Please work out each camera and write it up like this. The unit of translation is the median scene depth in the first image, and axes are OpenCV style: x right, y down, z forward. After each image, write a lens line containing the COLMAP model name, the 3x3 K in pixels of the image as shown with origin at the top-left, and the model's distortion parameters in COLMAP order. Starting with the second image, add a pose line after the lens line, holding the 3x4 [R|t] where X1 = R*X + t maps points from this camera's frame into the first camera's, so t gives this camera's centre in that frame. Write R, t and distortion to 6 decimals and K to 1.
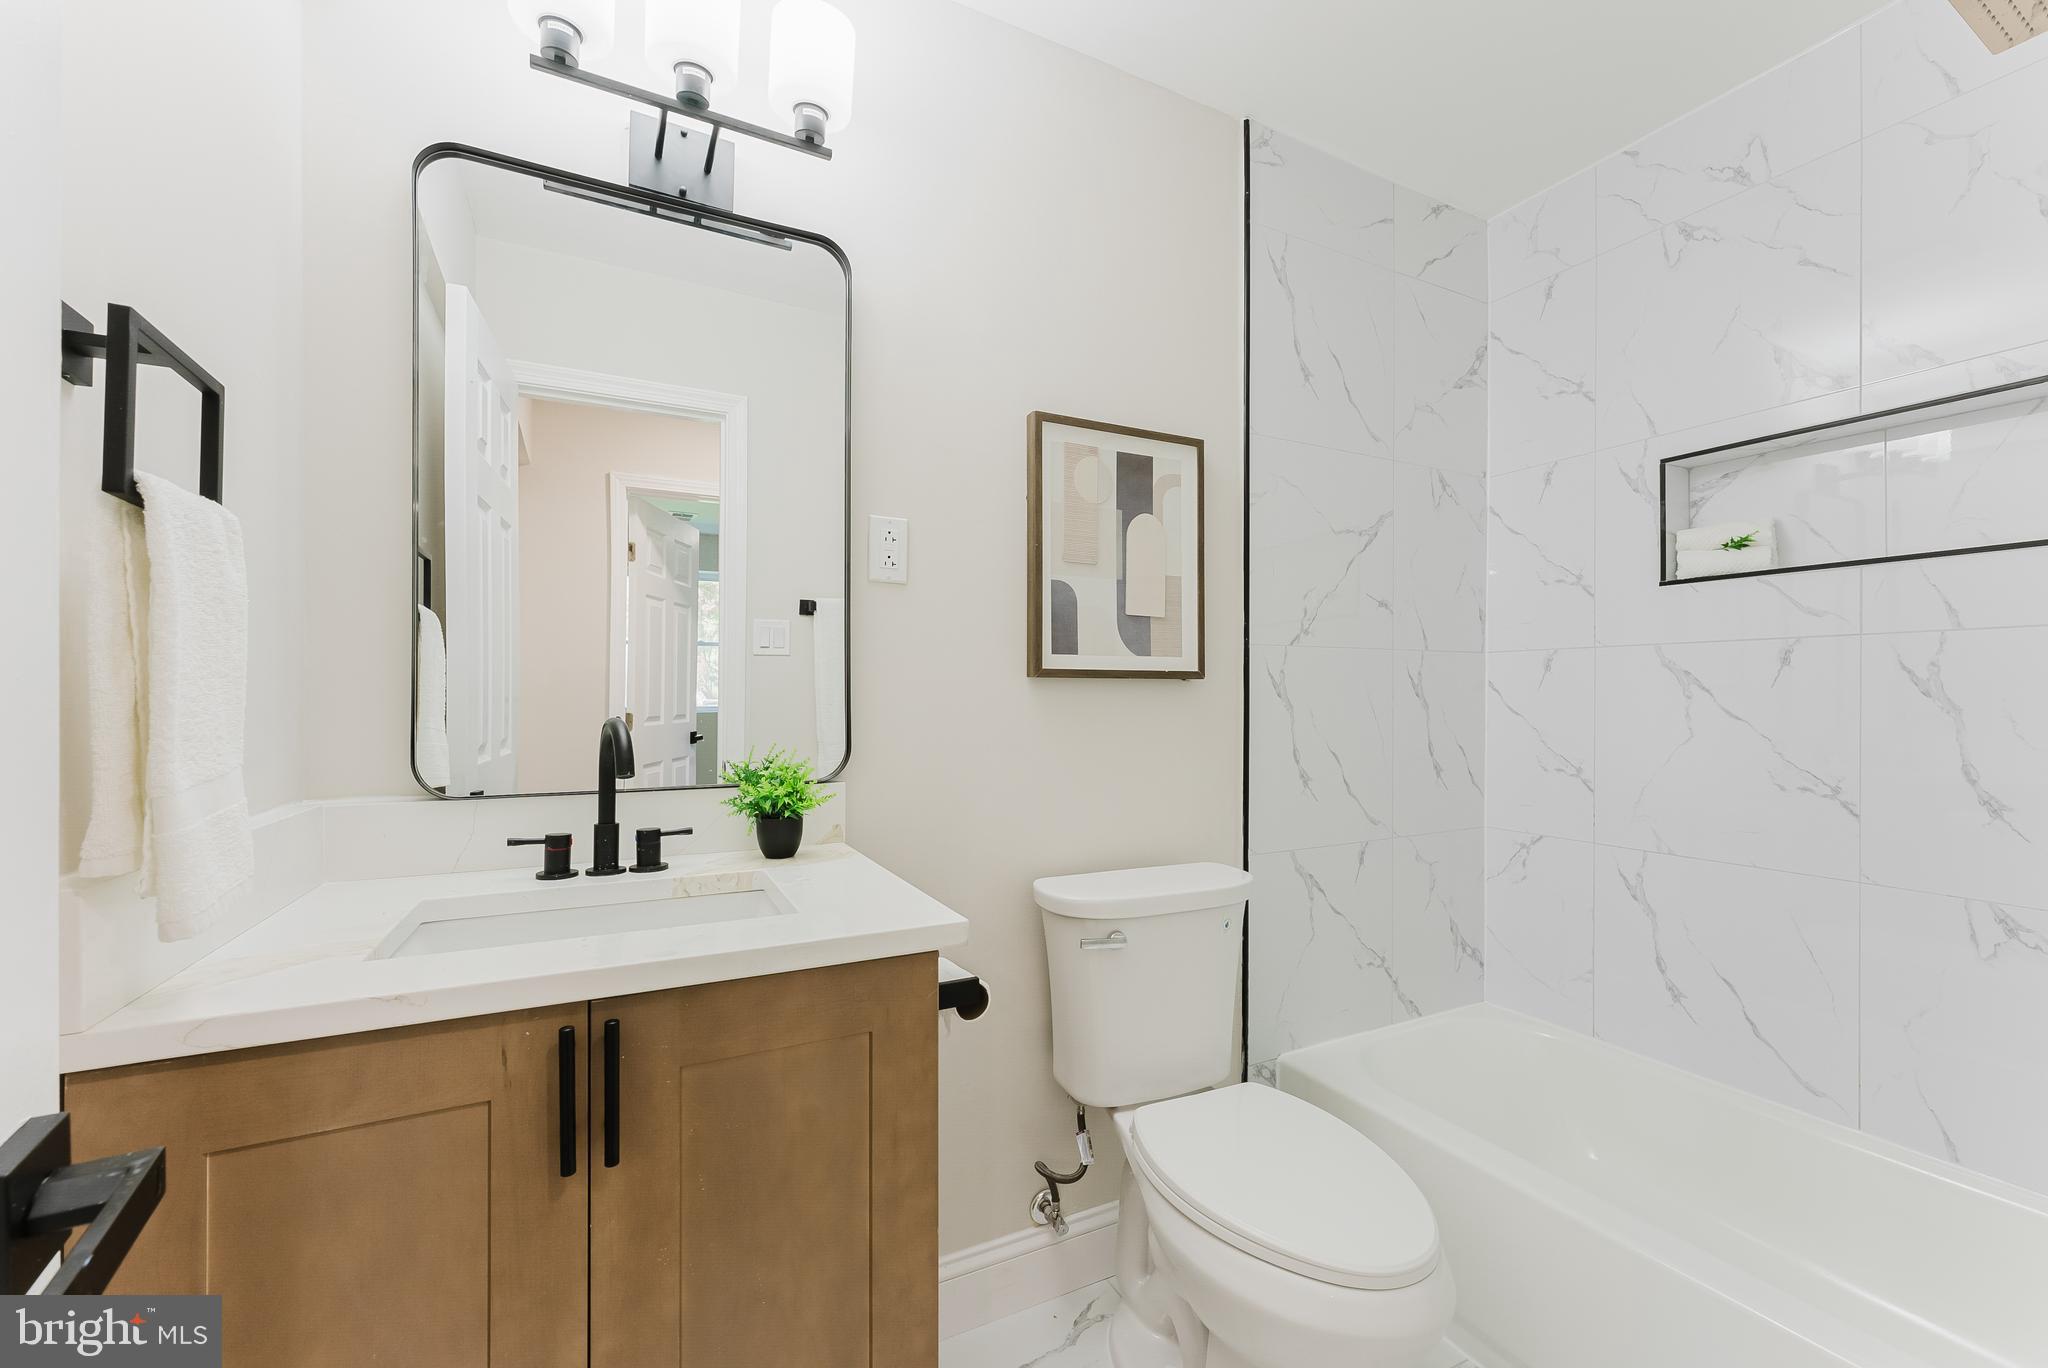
lens RADIAL K [[824.9, 0, 1024.0], [0, 824.9, 693.1], [0, 0, 1]] dist [-0.000194, -0.000006]
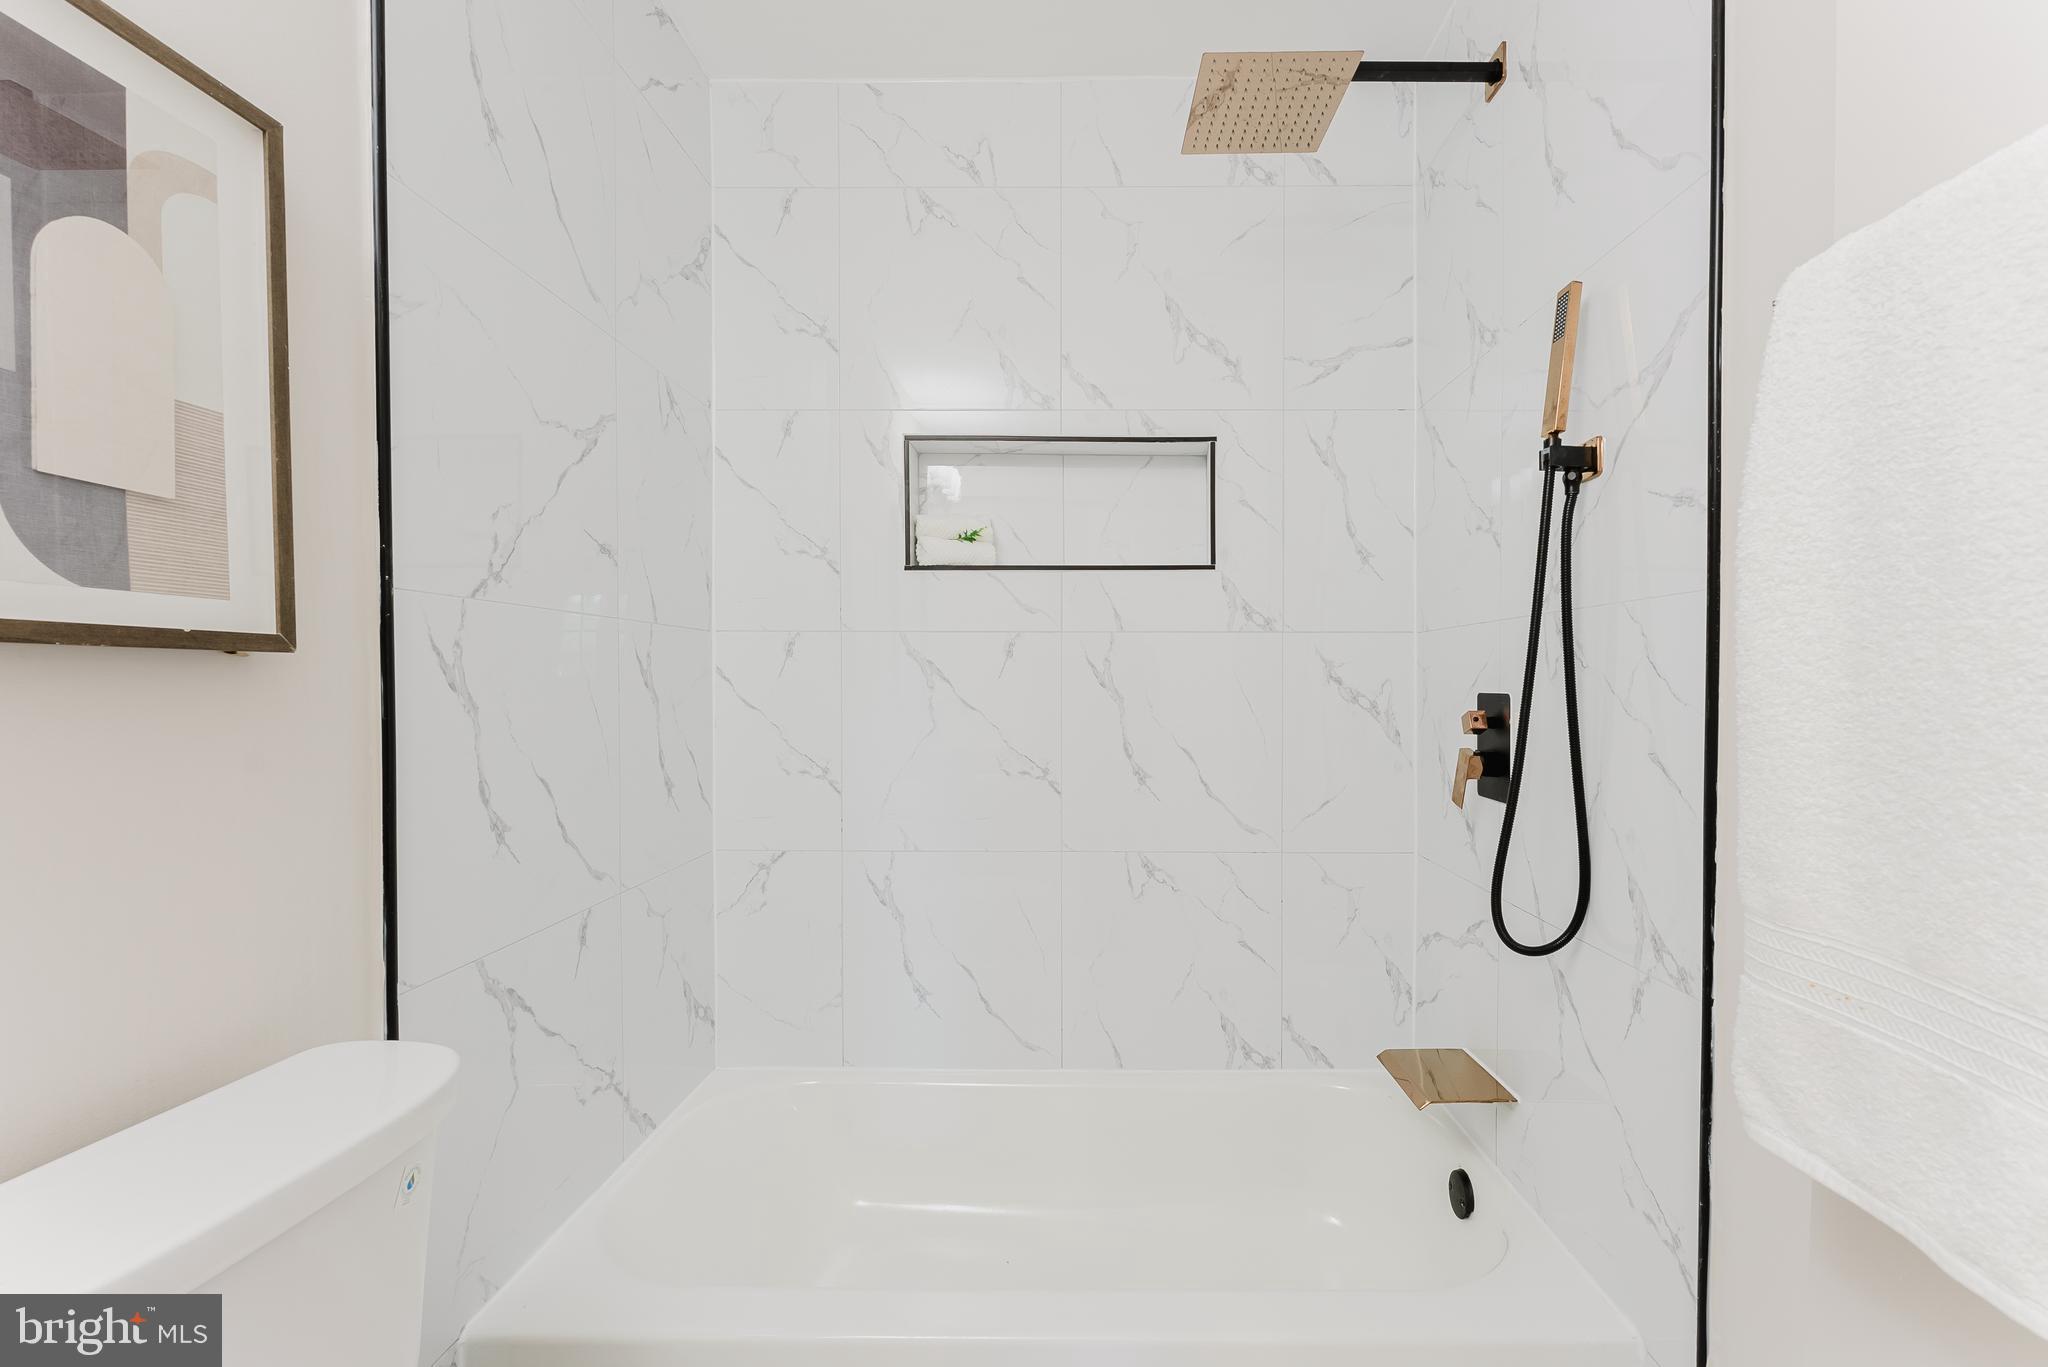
lens RADIAL K [[824.9, 0, 1044.3], [0, 824.9, 700.5], [0, 0, 1]] dist [-0.000194, -0.000006]
pose [[0.457937, -0.018244, 0.888797, 0.000545], [-0.004507, 0.999729, 0.022844, -0.002394], [-0.888973, -0.014467, 0.457731, 0.415619]]
